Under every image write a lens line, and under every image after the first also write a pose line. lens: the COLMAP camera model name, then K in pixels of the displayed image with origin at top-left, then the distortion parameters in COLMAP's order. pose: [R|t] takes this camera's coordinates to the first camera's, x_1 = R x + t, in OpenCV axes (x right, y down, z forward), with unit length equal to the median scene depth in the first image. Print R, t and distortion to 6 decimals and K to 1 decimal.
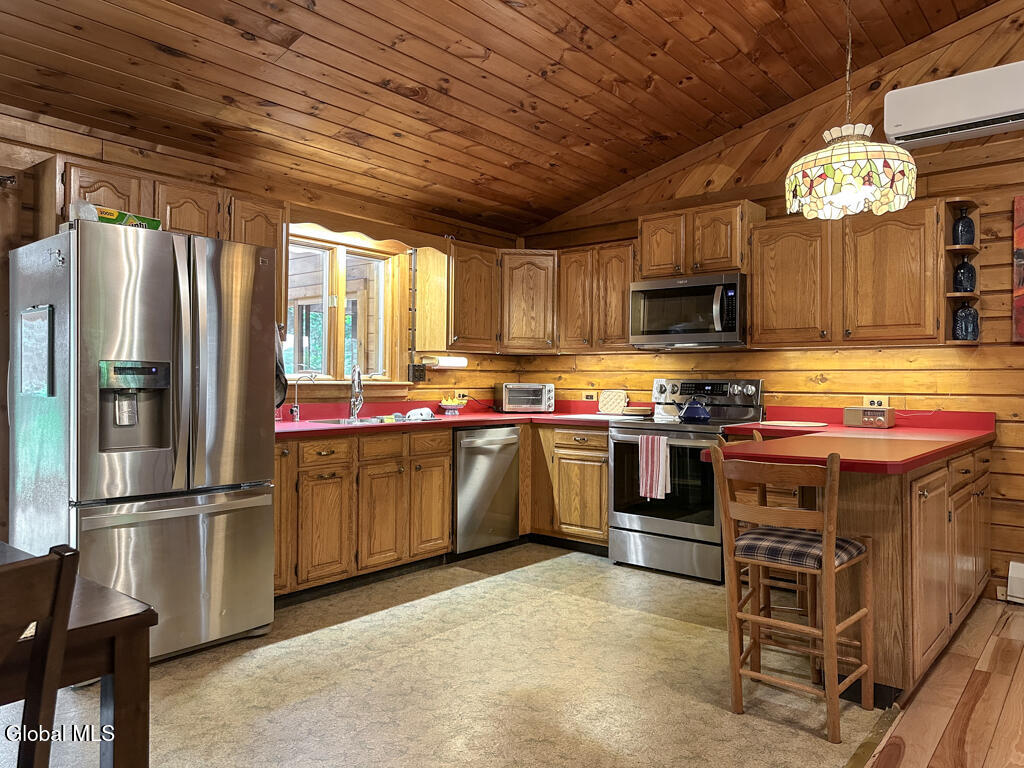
lens RADIAL K [[711.8, 0, 512.3], [0, 711.8, 363.1], [0, 0, 1]] dist [0.033225, -0.043432]
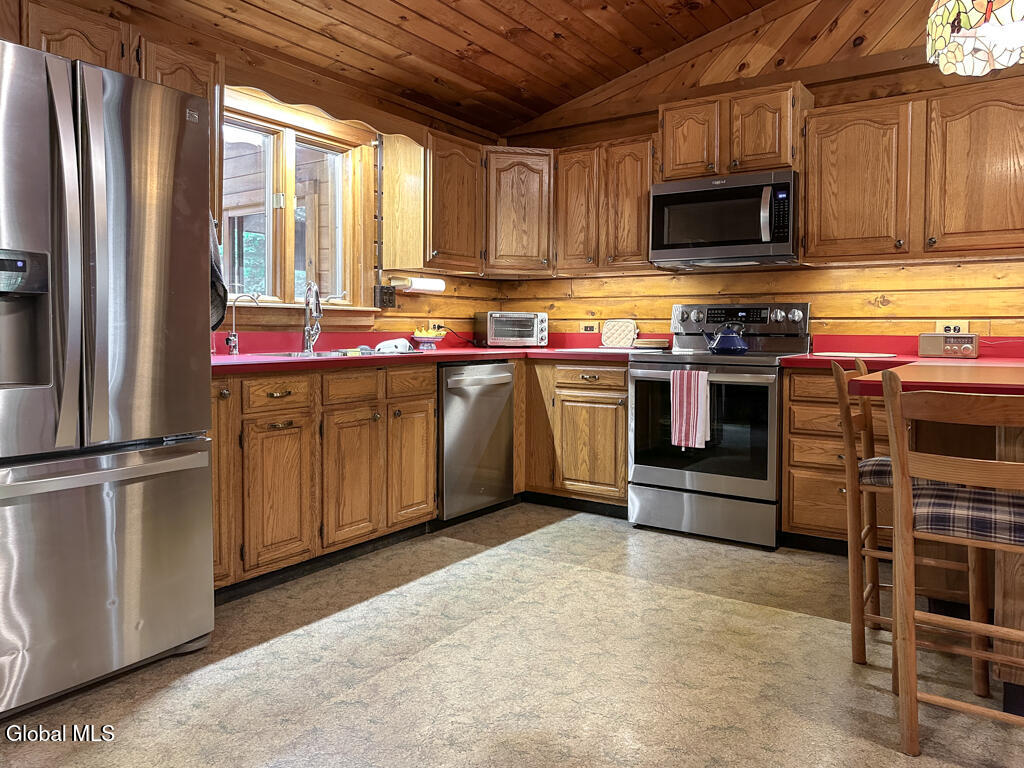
lens RADIAL K [[727.2, 0, 510.0], [0, 727.2, 336.5], [0, 0, 1]] dist [0.004123, 0.005231]
pose [[0.995822, -0.002762, 0.091271, -0.076457], [-0.000573, 0.999334, 0.036497, 0.031737], [-0.091311, -0.036397, 0.995157, 0.190418]]
